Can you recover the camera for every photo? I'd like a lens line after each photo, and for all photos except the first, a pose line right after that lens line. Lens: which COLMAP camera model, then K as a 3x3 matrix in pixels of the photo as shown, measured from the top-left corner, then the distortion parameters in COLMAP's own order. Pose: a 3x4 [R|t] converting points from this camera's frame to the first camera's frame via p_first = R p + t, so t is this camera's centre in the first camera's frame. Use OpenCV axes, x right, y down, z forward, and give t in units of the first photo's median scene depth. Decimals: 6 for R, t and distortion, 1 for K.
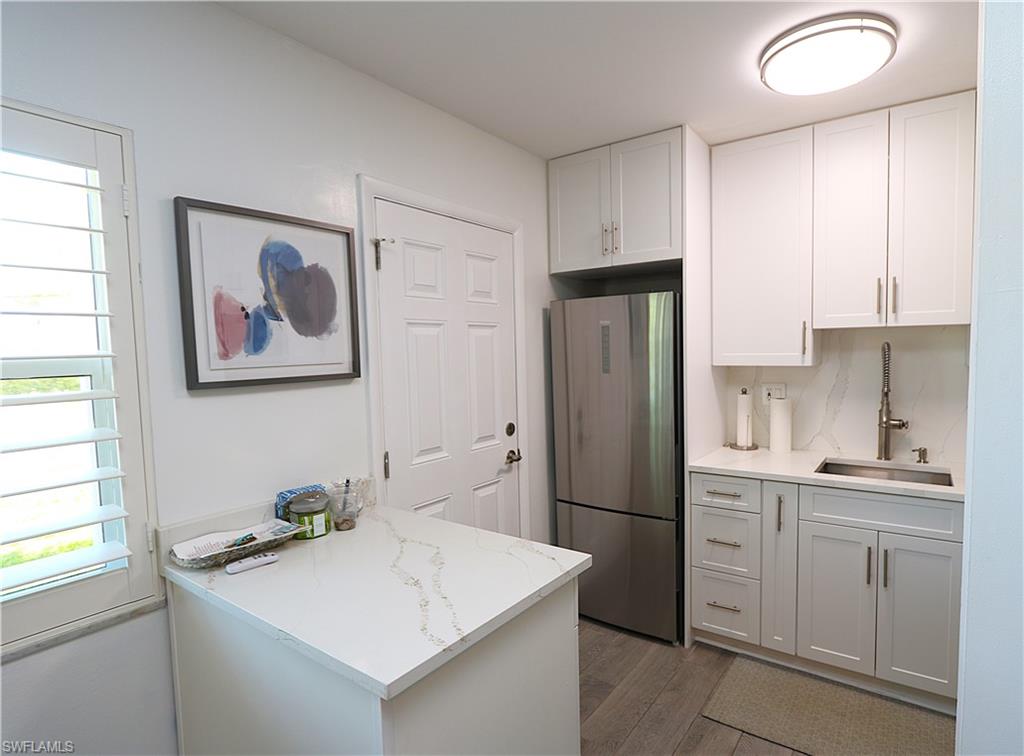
lens RADIAL K [[536.5, 0, 579.3], [0, 536.5, 380.2], [0, 0, 1]] dist [-0.006450, -0.000290]
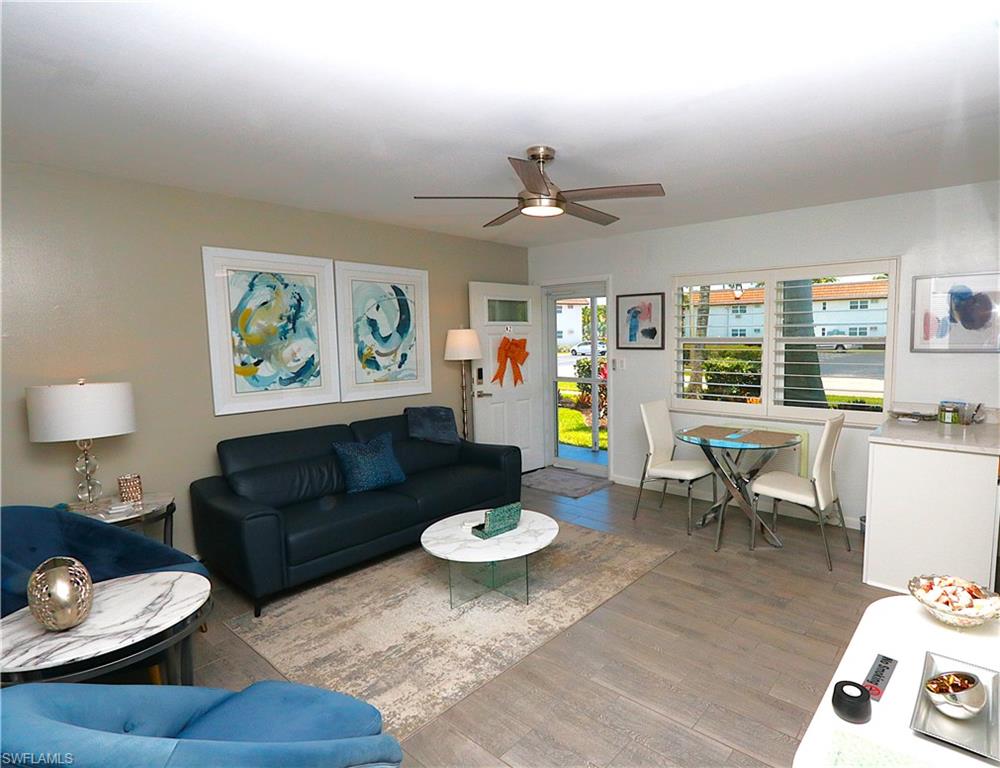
lens RADIAL K [[531.4, 0, 583.2], [0, 531.4, 385.6], [0, 0, 1]] dist [-0.017192, 0.000408]
pose [[-0.092743, 0.114572, -0.989076, 1.126359], [-0.048959, 0.991631, 0.119459, -0.026044], [0.994486, 0.059503, -0.086358, -0.192249]]
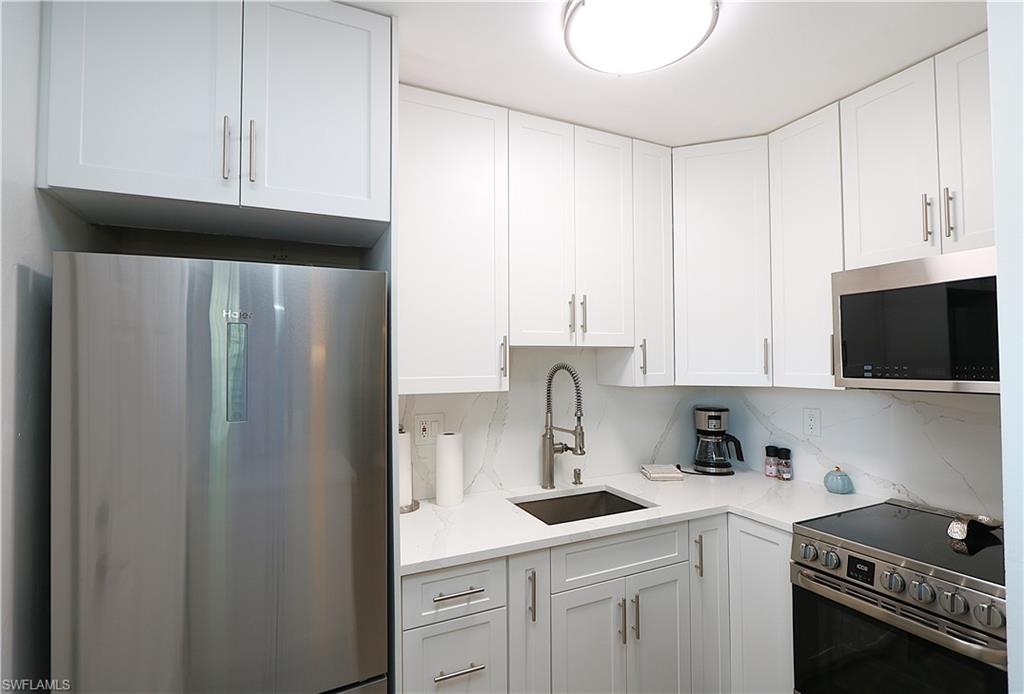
lens RADIAL K [[479.9, 0, 512.0], [0, 479.9, 347.0], [0, 0, 1]] dist [-0.025257, -0.000386]
pose [[0.532636, 0.039960, 0.845401, -0.184832], [0.047317, 0.995917, -0.076886, -0.036406], [-0.845021, 0.080954, 0.528570, 0.597913]]
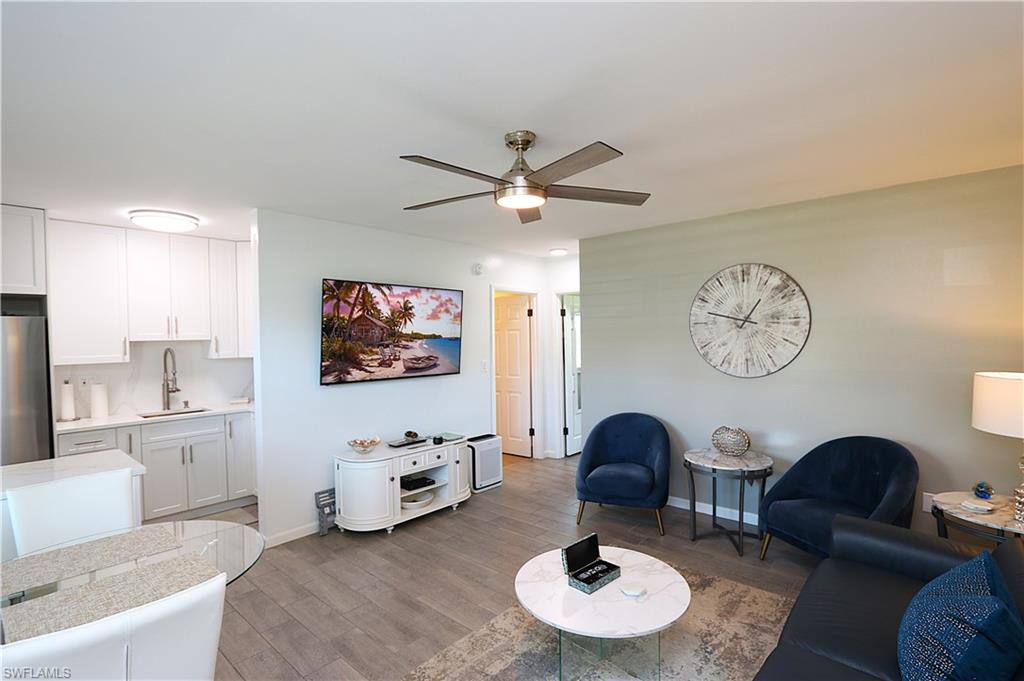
lens RADIAL K [[483.6, 0, 526.0], [0, 483.6, 343.6], [0, 0, 1]] dist [-0.017740, 0.000265]
pose [[0.140486, -0.000275, 0.990083, -0.937636], [0.075884, 0.997061, -0.010491, 0.028576], [-0.987170, 0.076606, 0.140094, -0.514780]]
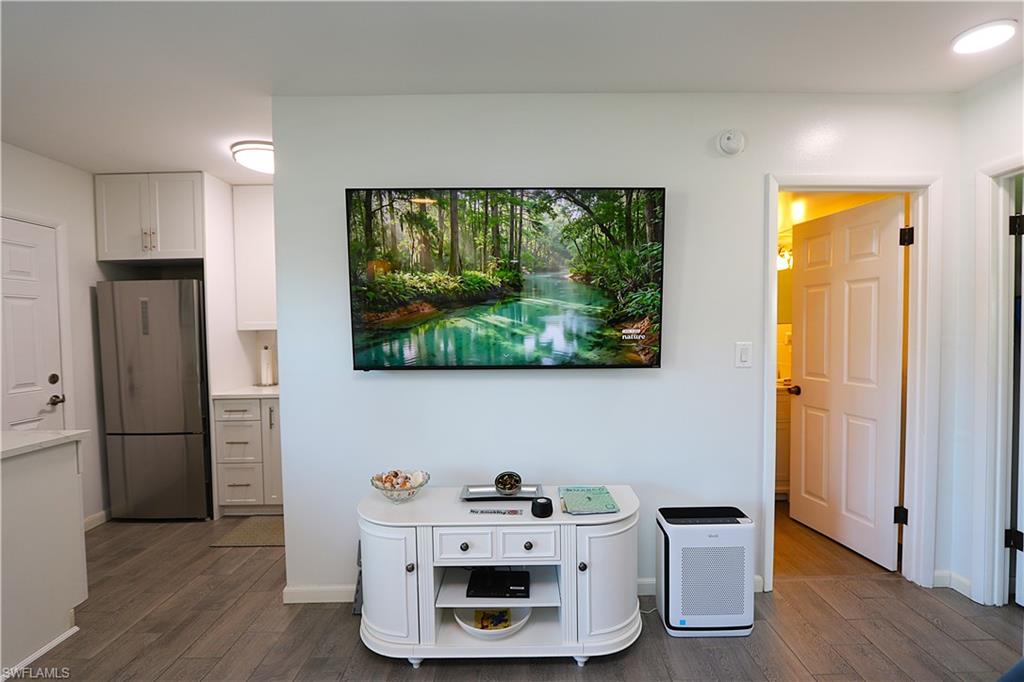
lens RADIAL K [[474.0, 0, 520.5], [0, 474.0, 343.1], [0, 0, 1]] dist [-0.015515, 0.001088]
pose [[0.837241, -0.012849, 0.546683, 0.207780], [0.032711, 0.999110, -0.026614, 0.076098], [-0.545855, 0.040165, 0.836916, -0.580296]]
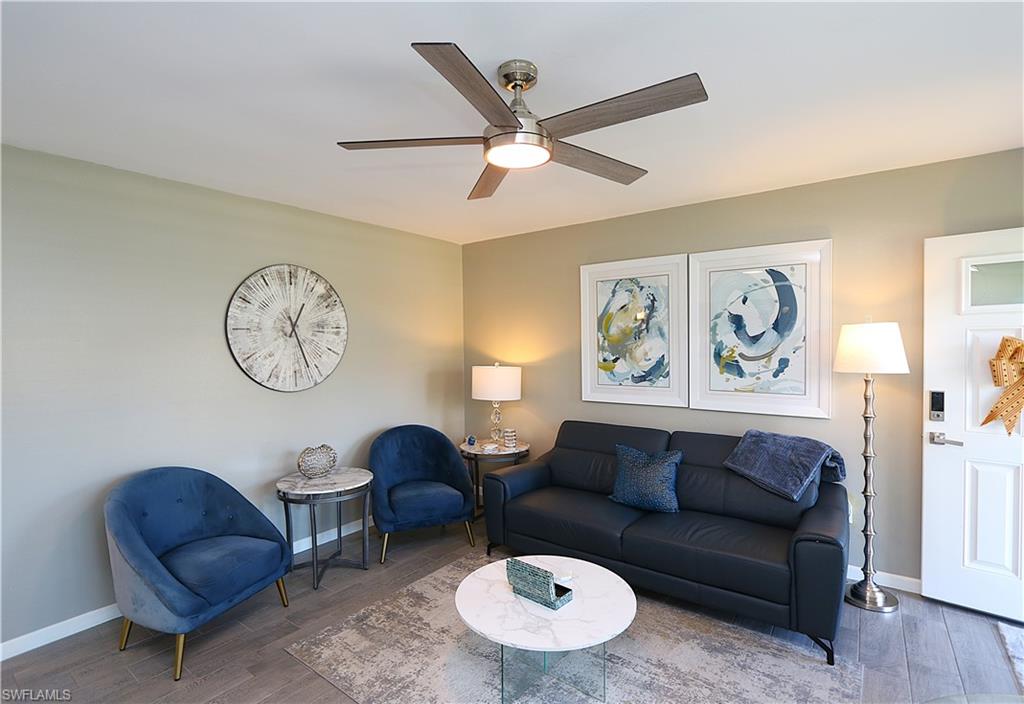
lens RADIAL K [[491.8, 0, 504.7], [0, 491.8, 352.7], [0, 0, 1]] dist [-0.014916, 0.001257]
pose [[-0.995956, 0.028798, 0.085100, -0.056611], [0.035713, 0.996083, 0.080888, -0.028442], [-0.082438, 0.083601, -0.993084, 0.340302]]
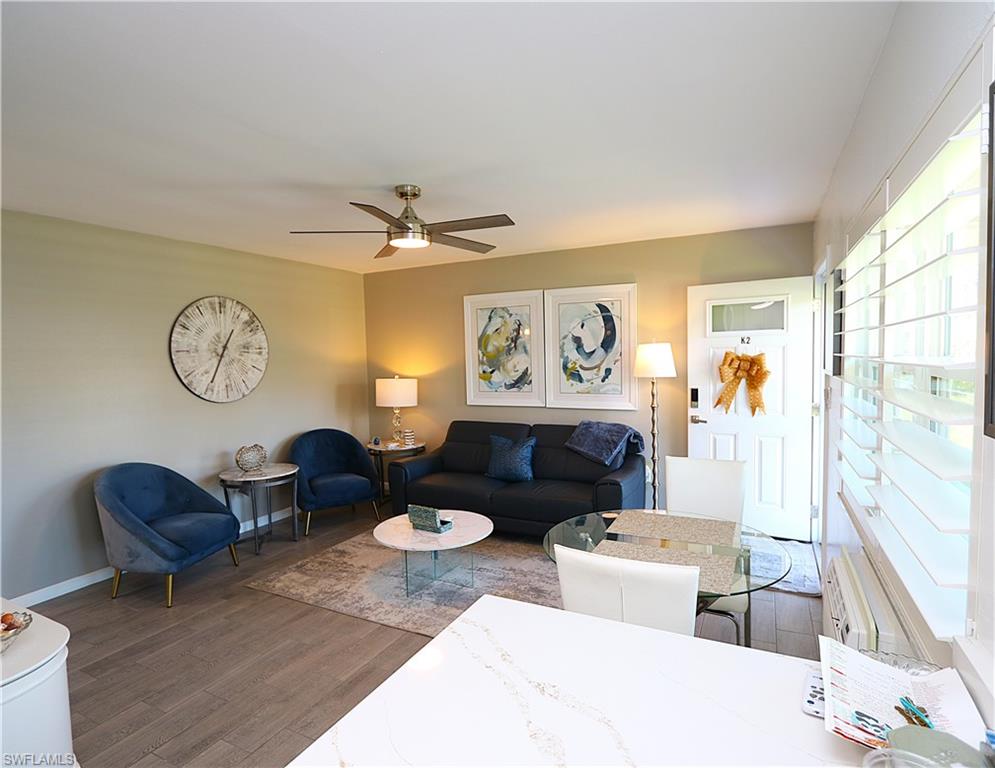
lens RADIAL K [[525.4, 0, 496.9], [0, 525.4, 386.5], [0, 0, 1]] dist [-0.018192, 0.000858]
pose [[-0.994771, 0.047577, -0.090369, -0.098602], [0.036193, 0.991663, 0.123674, -0.068194], [0.095499, 0.119756, -0.988200, 0.857088]]
